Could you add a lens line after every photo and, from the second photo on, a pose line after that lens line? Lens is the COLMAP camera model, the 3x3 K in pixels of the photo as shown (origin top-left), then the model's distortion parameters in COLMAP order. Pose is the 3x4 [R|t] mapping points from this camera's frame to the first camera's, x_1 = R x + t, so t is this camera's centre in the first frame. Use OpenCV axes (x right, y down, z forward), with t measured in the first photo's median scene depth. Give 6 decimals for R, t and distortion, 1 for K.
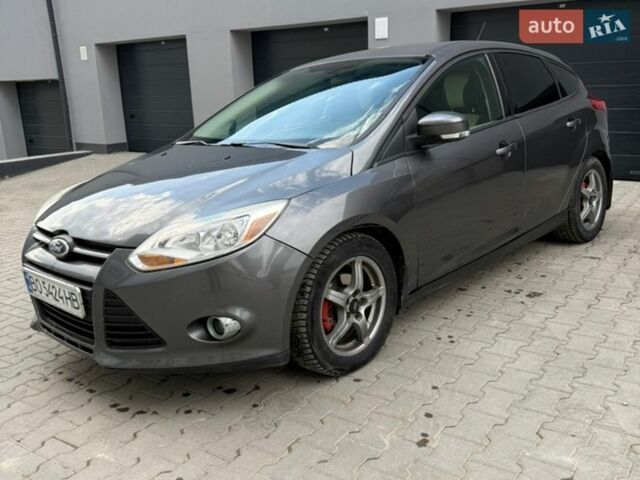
lens RADIAL K [[602.7, 0, 320.0], [0, 602.7, 240.0], [0, 0, 1]] dist [0.177450, -0.405650]
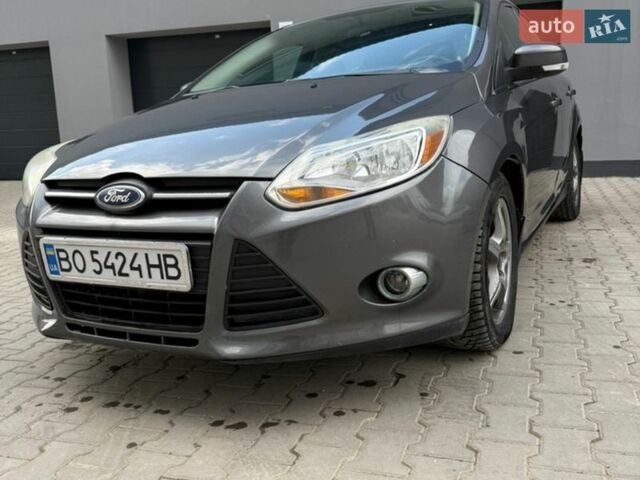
lens RADIAL K [[602.7, 0, 320.0], [0, 602.7, 240.0], [0, 0, 1]] dist [0.177450, -0.405650]
pose [[0.959615, -0.054791, 0.275928, -0.404716], [0.074304, 0.995383, -0.060759, 0.116581], [-0.271325, 0.078808, 0.959256, 0.298950]]
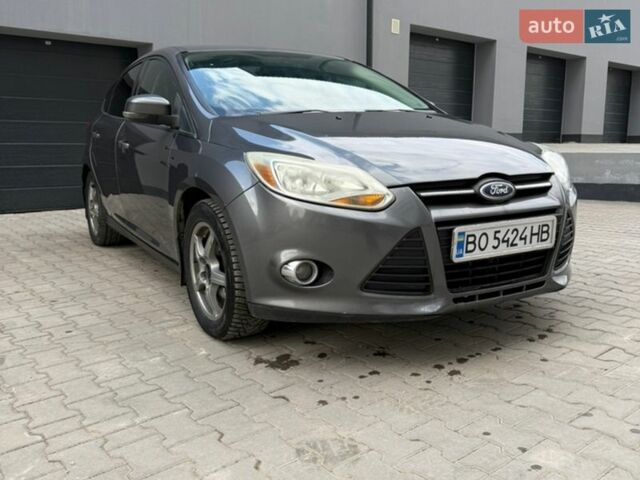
lens RADIAL K [[602.7, 0, 320.0], [0, 602.7, 240.0], [0, 0, 1]] dist [0.177450, -0.405650]
pose [[0.265081, -0.114708, 0.957379, -1.387673], [0.233434, 0.970997, 0.051706, -0.025503], [-0.935543, 0.209779, 0.284169, 1.010260]]
